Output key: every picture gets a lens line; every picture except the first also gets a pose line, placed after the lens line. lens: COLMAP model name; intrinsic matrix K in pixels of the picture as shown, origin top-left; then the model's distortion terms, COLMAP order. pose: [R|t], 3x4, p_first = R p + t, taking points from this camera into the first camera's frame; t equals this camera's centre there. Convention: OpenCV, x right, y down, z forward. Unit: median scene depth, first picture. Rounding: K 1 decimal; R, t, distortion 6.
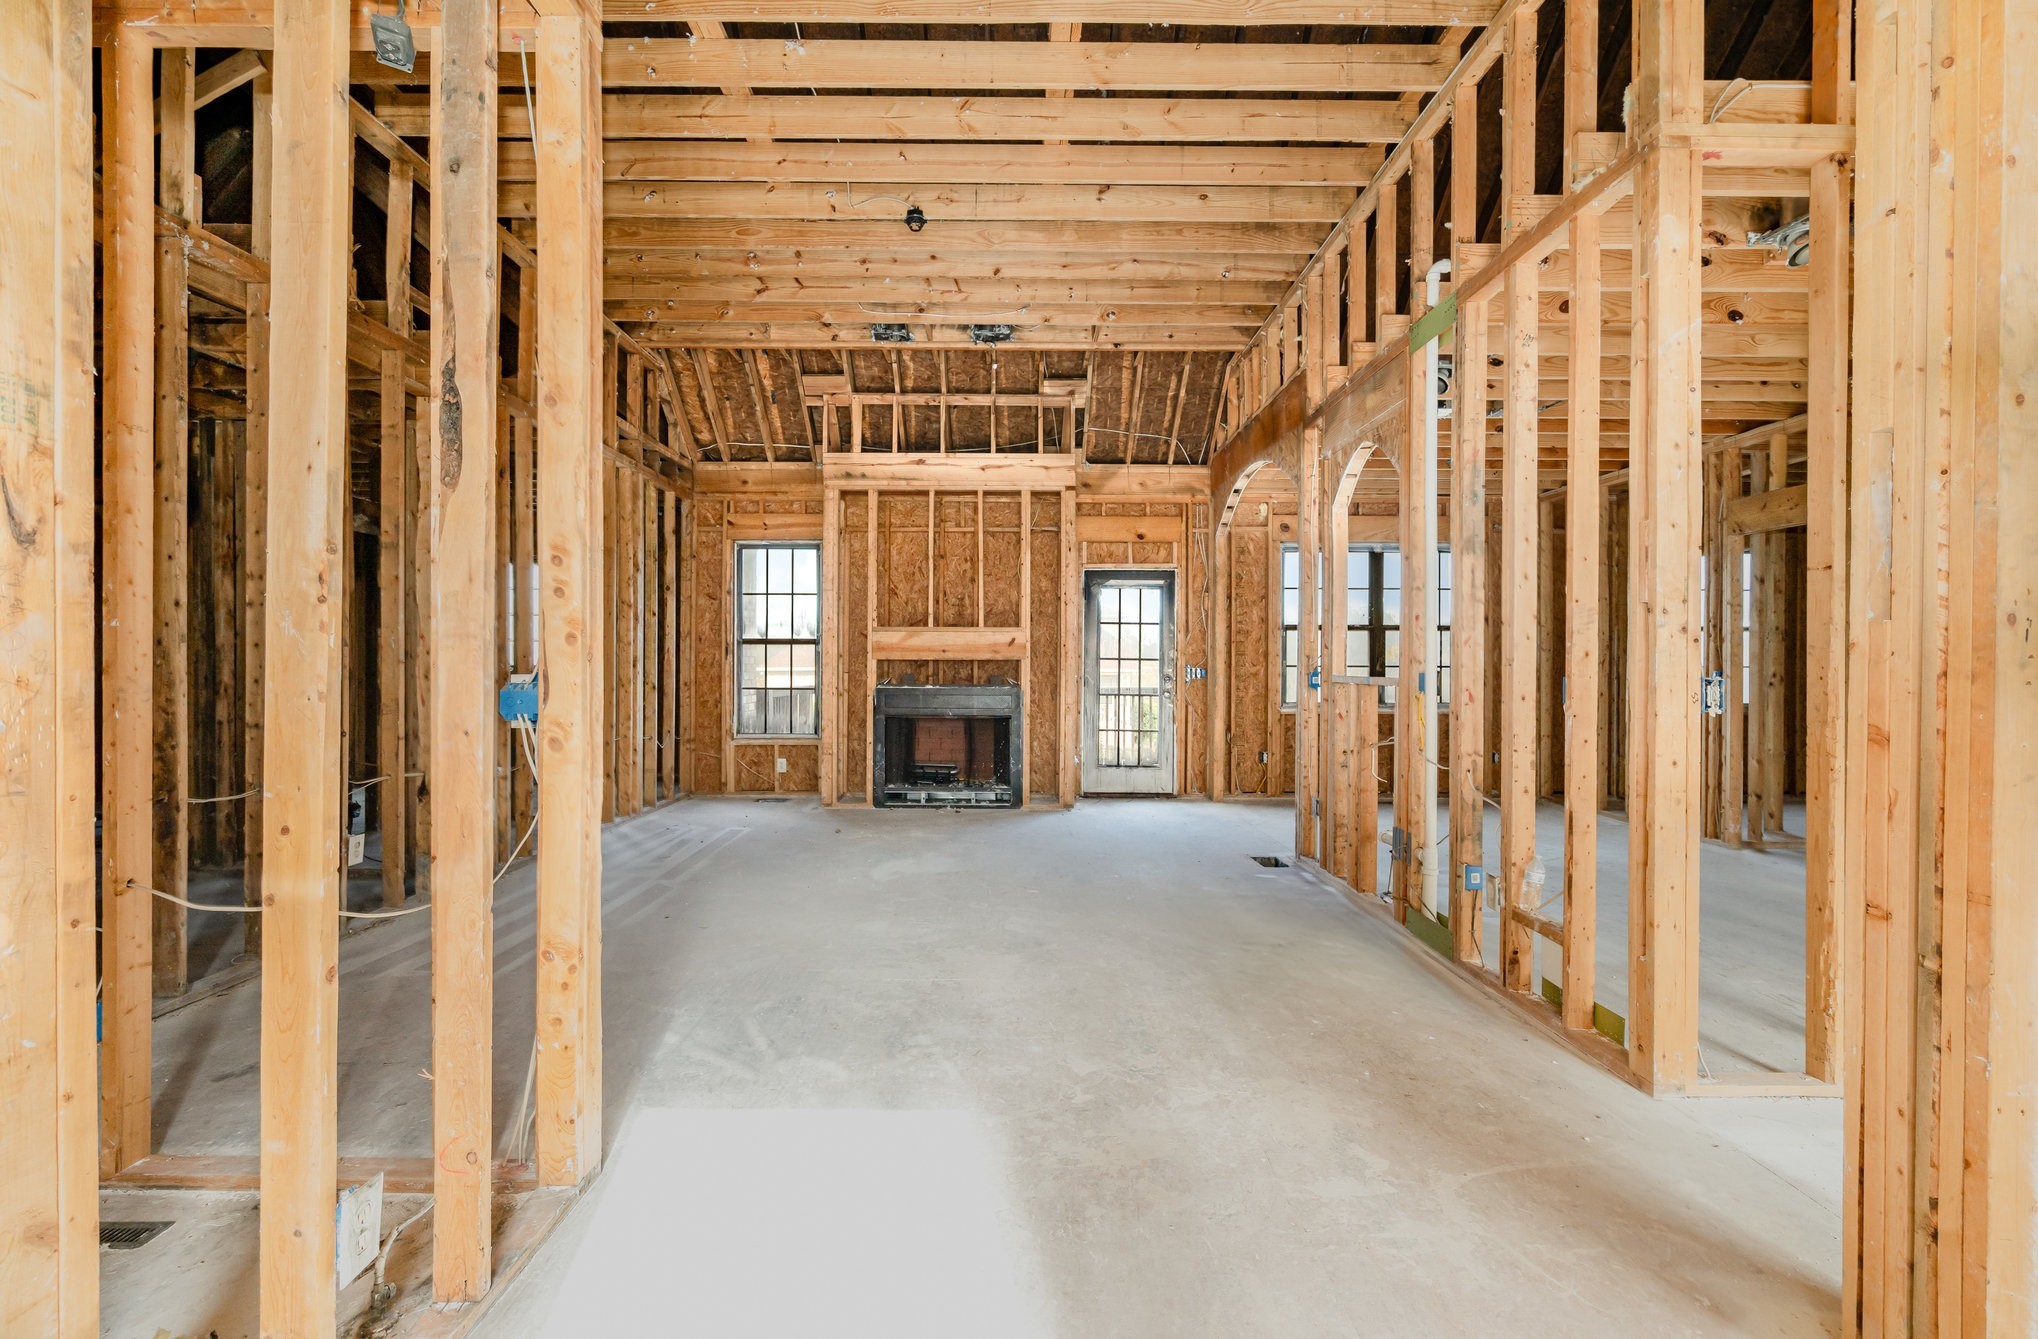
lens RADIAL K [[960.6, 0, 1009.0], [0, 960.6, 699.9], [0, 0, 1]] dist [-0.003052, 0.003564]
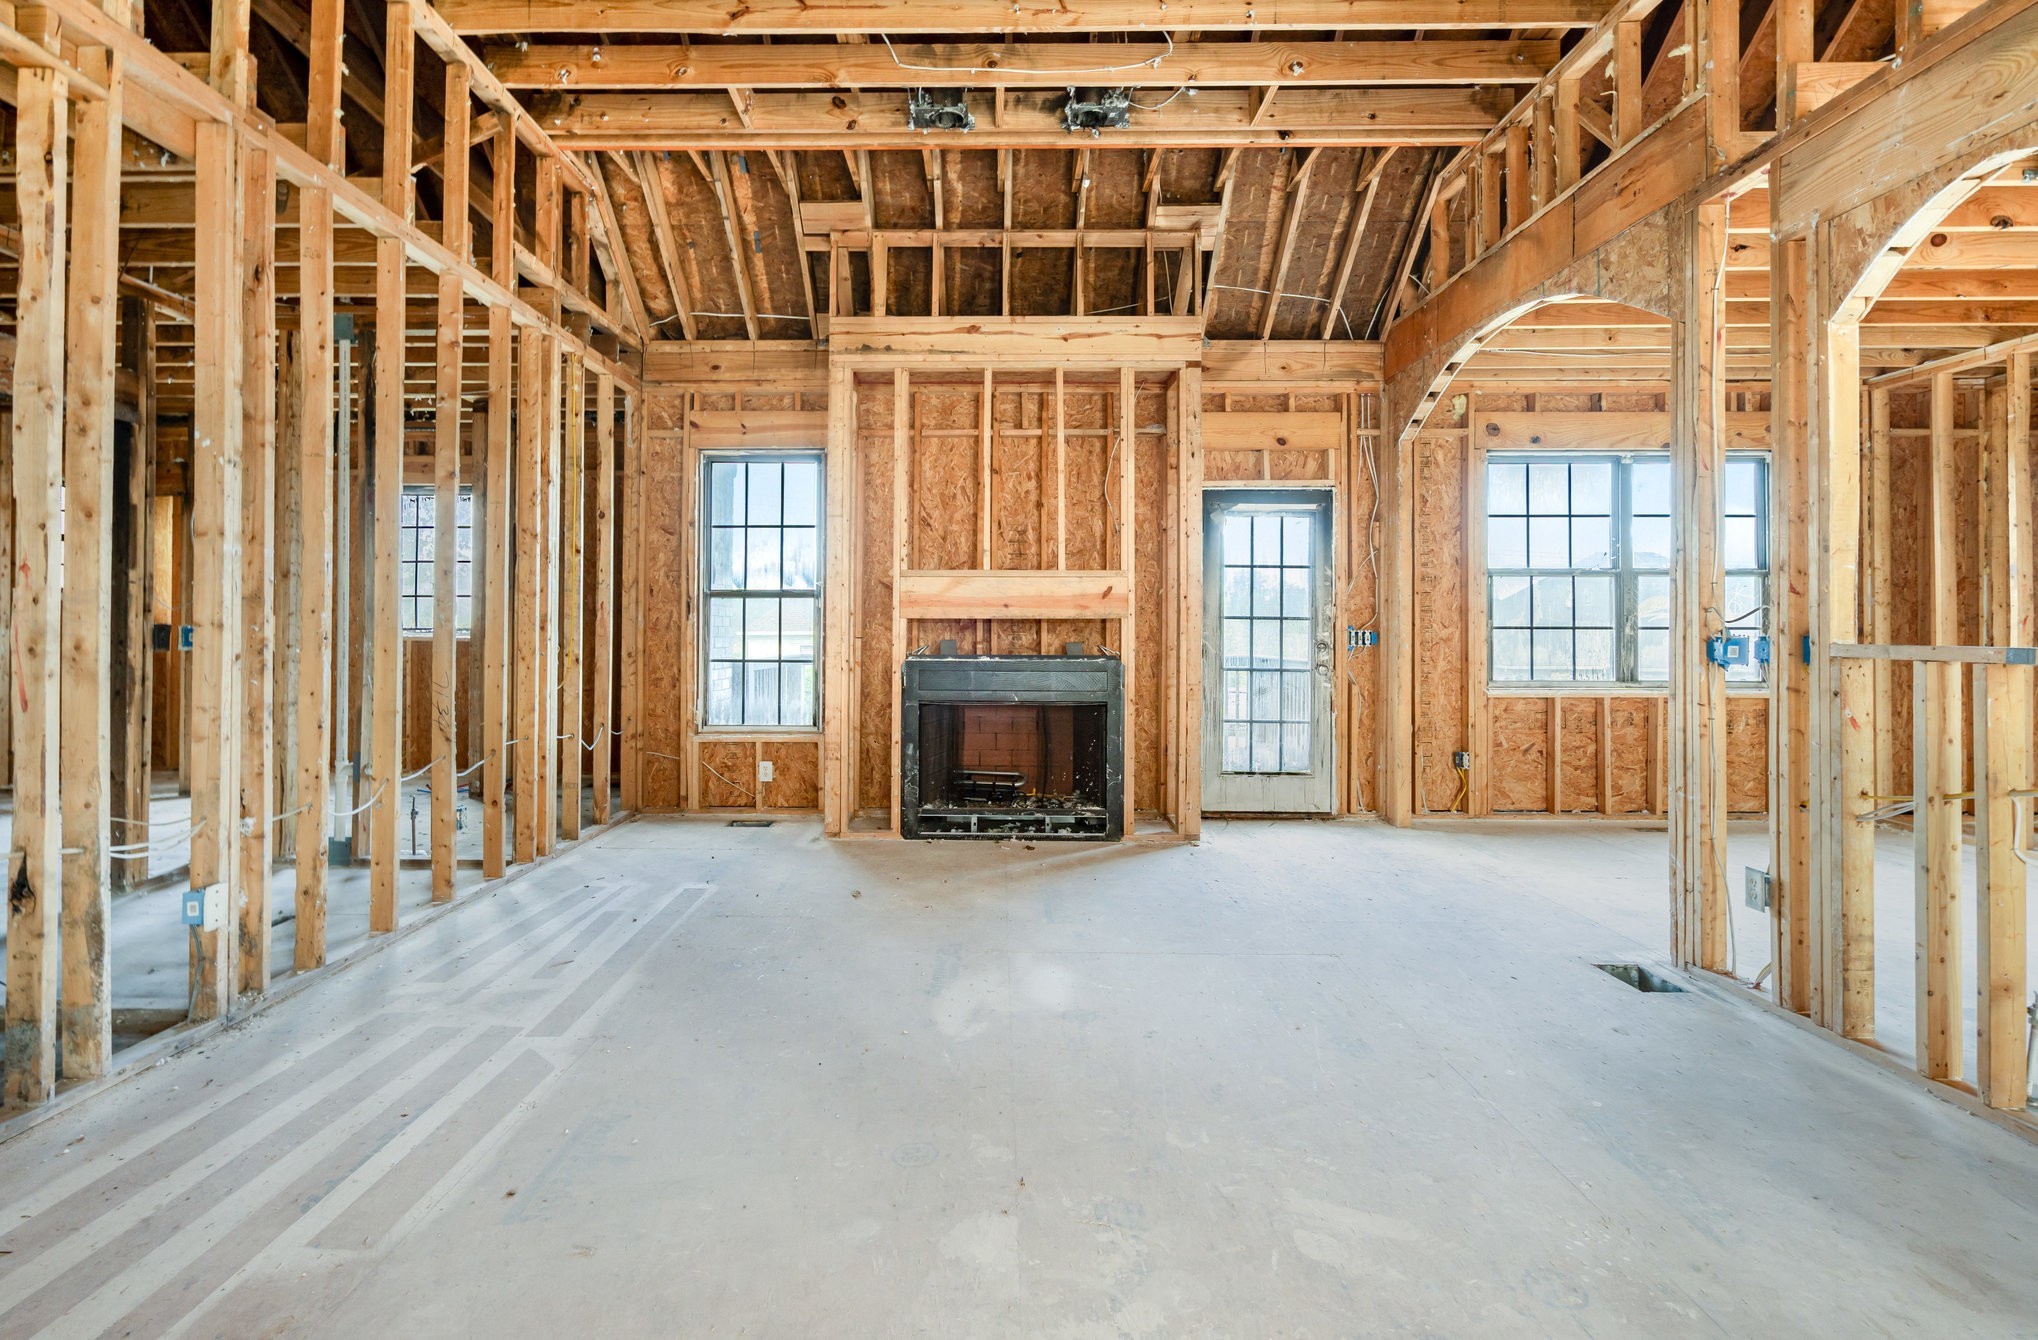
lens RADIAL K [[960.6, 0, 971.6], [0, 960.6, 630.1], [0, 0, 1]] dist [-0.003052, 0.003564]
pose [[0.999826, -0.001522, -0.018587, -0.076520], [0.000883, 0.999411, -0.034317, -0.010372], [0.018628, 0.034294, 0.999238, 0.311851]]
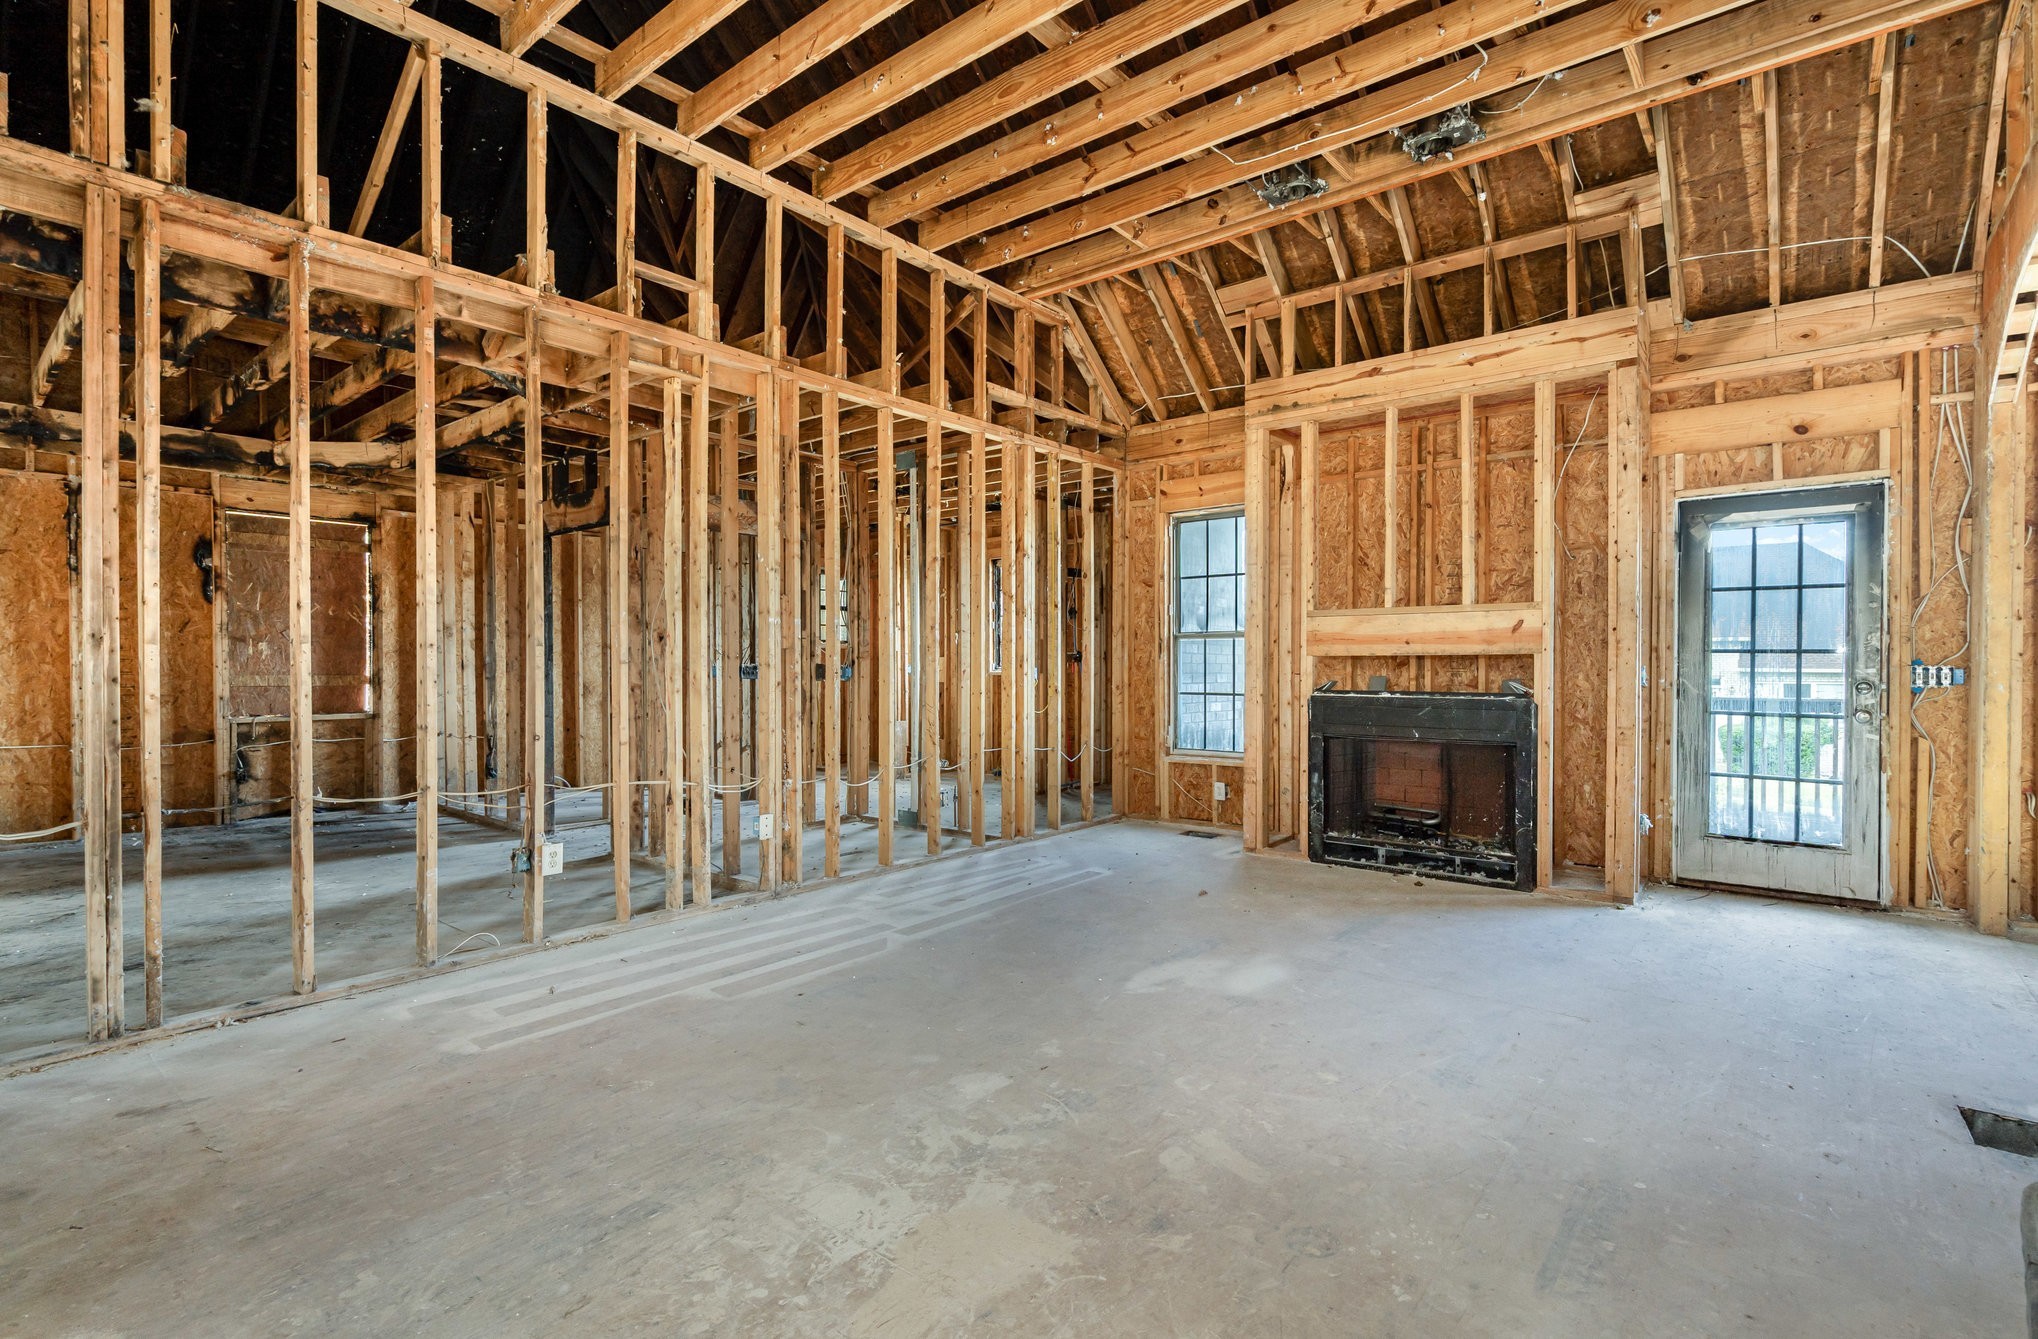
lens RADIAL K [[960.6, 0, 1025.6], [0, 960.6, 684.7], [0, 0, 1]] dist [-0.003052, 0.003564]
pose [[0.768499, 0.008716, -0.639791, 0.151419], [-0.019589, 0.999759, -0.009911, -0.008773], [0.639551, 0.020149, 0.768485, 0.295778]]
